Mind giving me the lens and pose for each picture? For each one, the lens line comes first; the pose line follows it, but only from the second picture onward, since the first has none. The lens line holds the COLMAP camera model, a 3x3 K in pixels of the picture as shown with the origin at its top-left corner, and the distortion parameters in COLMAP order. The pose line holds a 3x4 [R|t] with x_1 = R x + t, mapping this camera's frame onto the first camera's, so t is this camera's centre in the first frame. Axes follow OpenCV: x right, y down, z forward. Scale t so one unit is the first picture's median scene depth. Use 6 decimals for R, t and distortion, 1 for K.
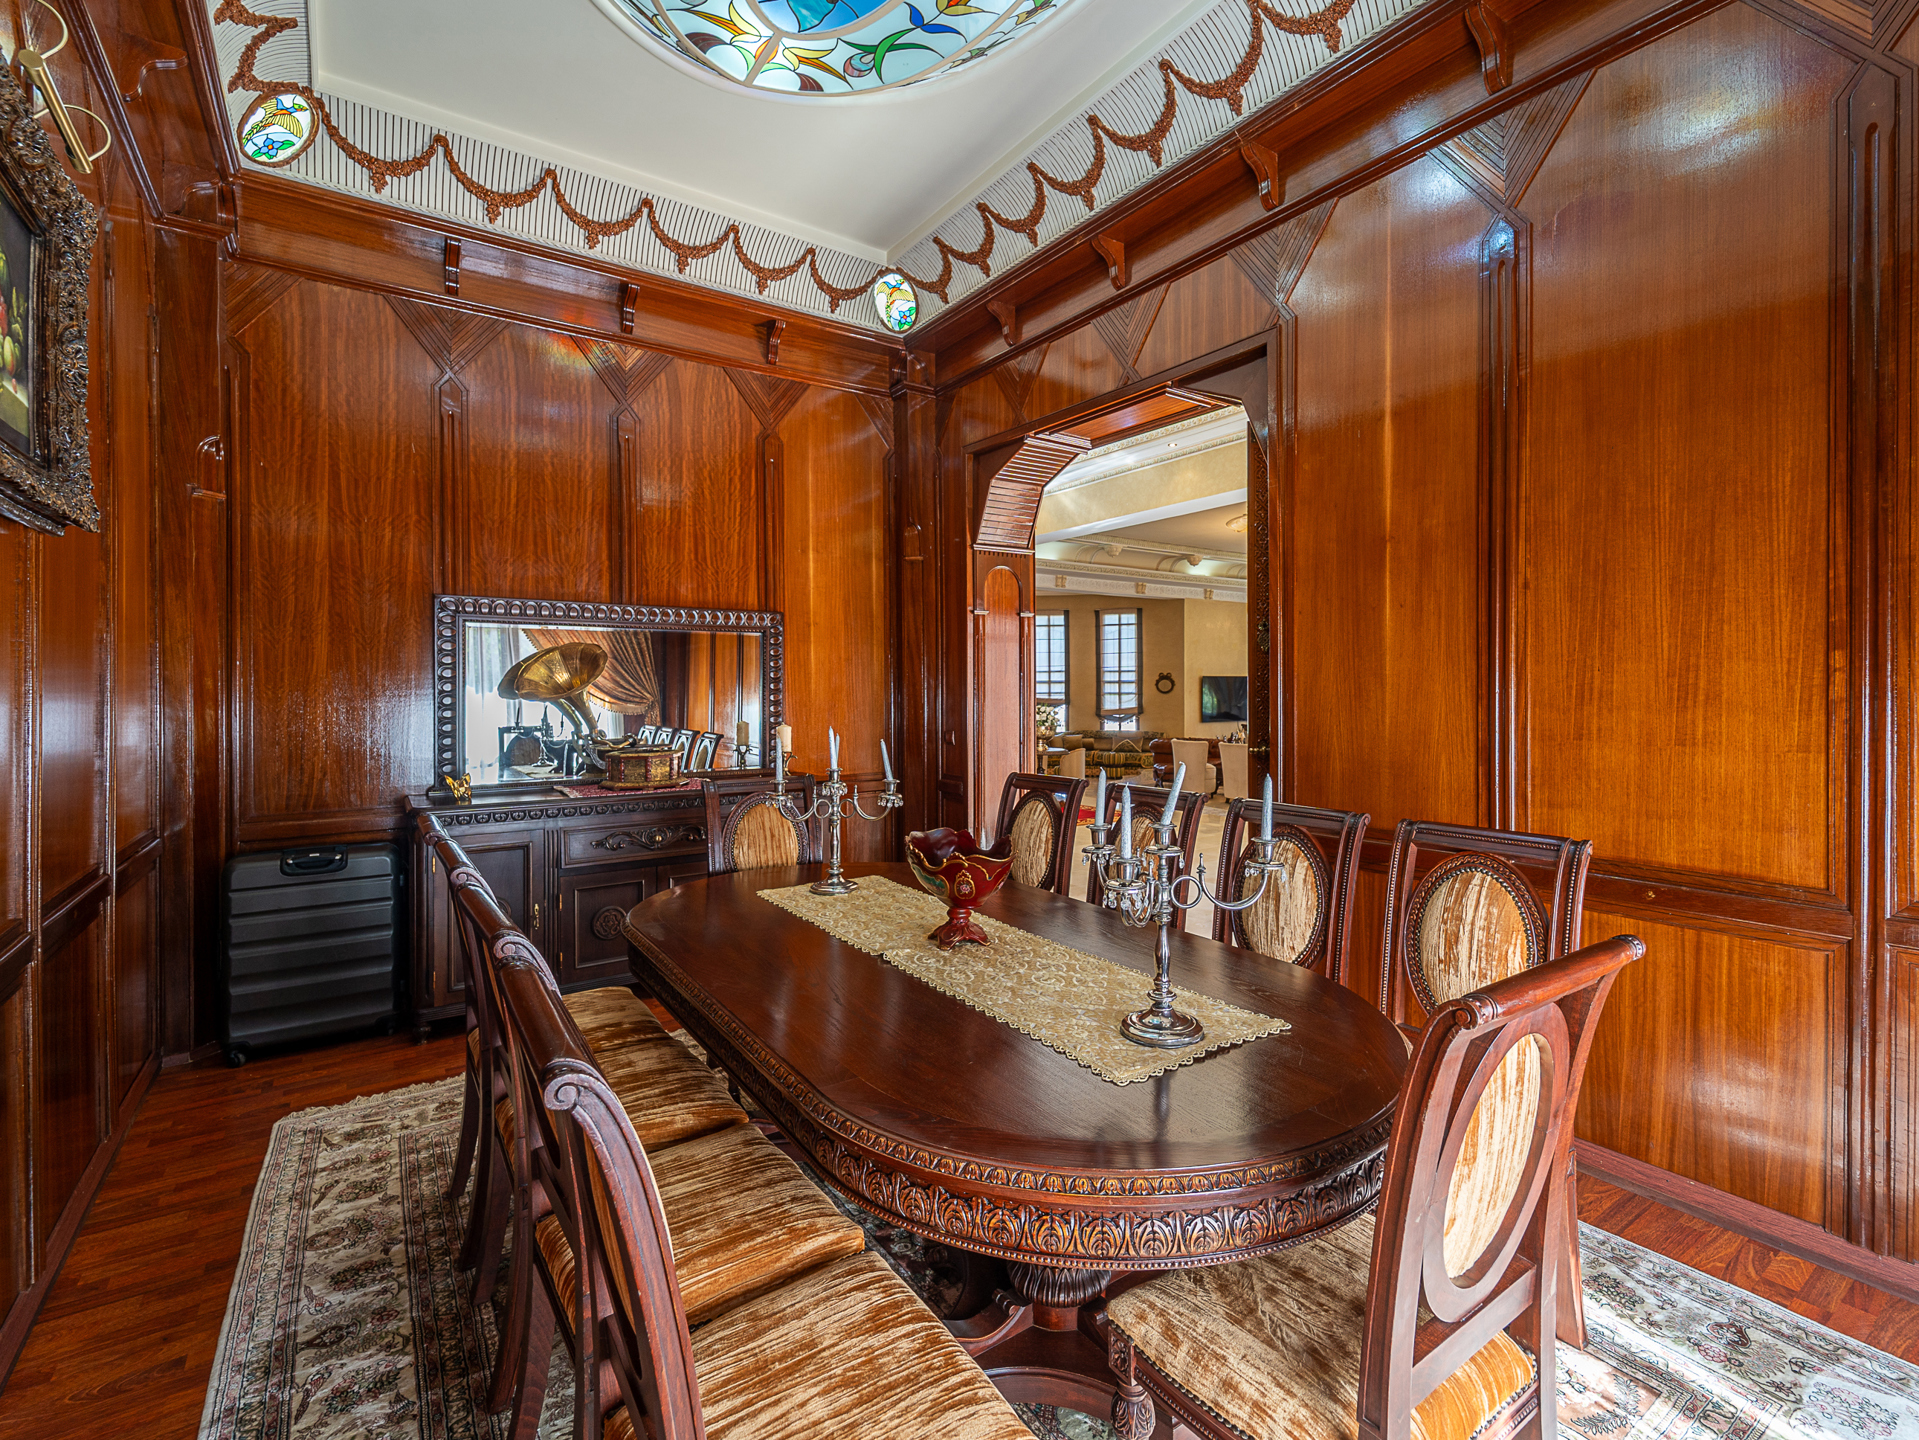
lens RADIAL K [[933.5, 0, 962.3], [0, 933.5, 704.1], [0, 0, 1]] dist [0.000409, 0.000373]
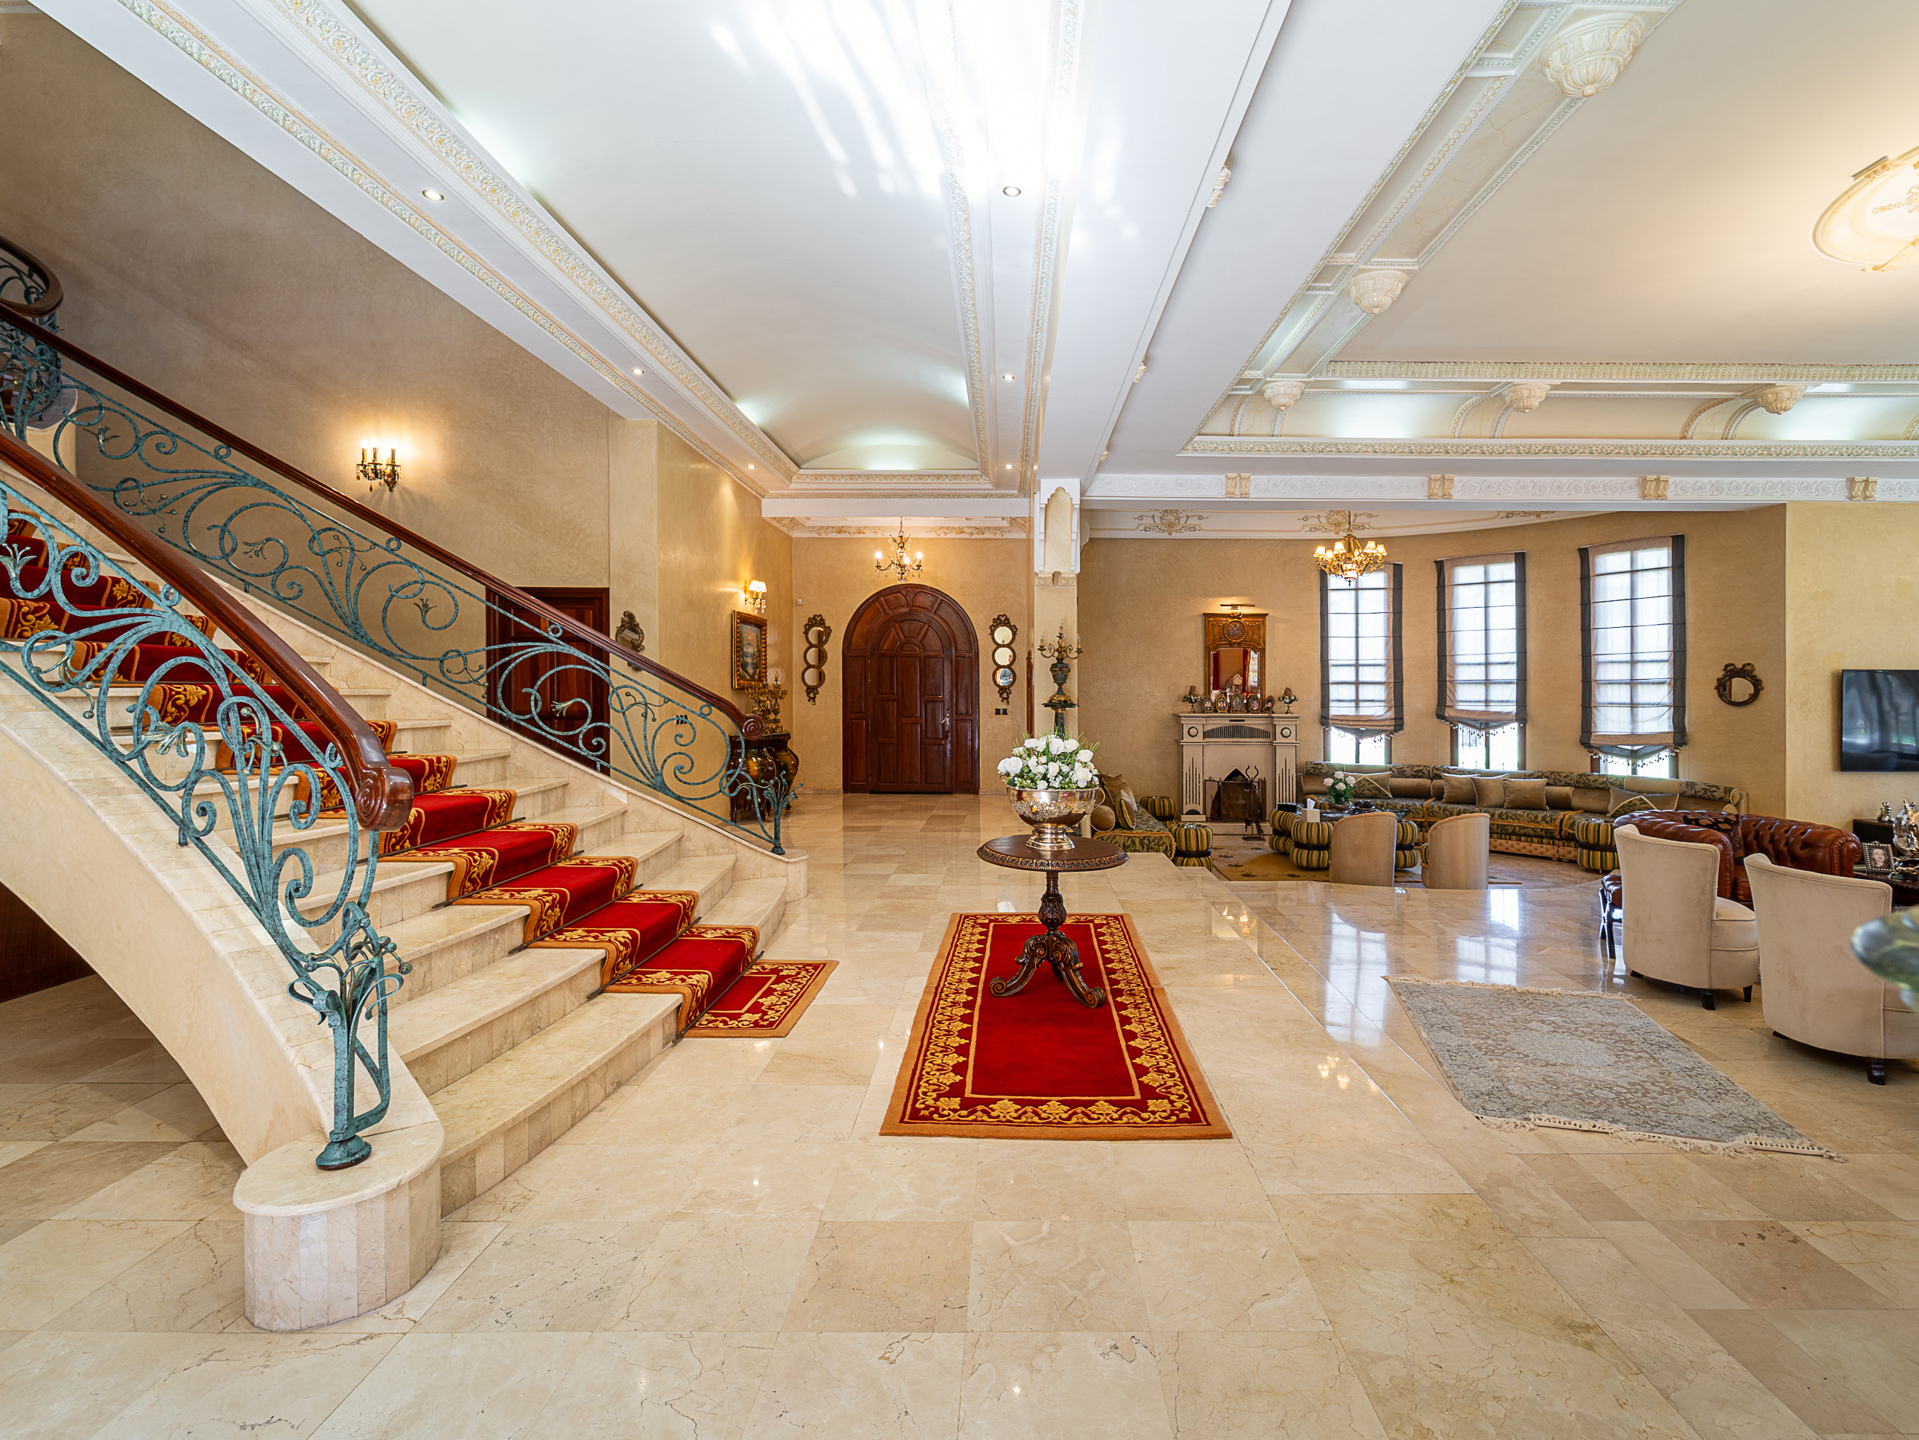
lens RADIAL K [[933.5, 0, 950.5], [0, 933.5, 689.6], [0, 0, 1]] dist [0.000409, 0.000373]
pose [[0.839539, 0.002567, -0.543293, 0.131800], [-0.010135, 0.999889, -0.010938, -0.010065], [0.543205, 0.014689, 0.839472, 0.359364]]
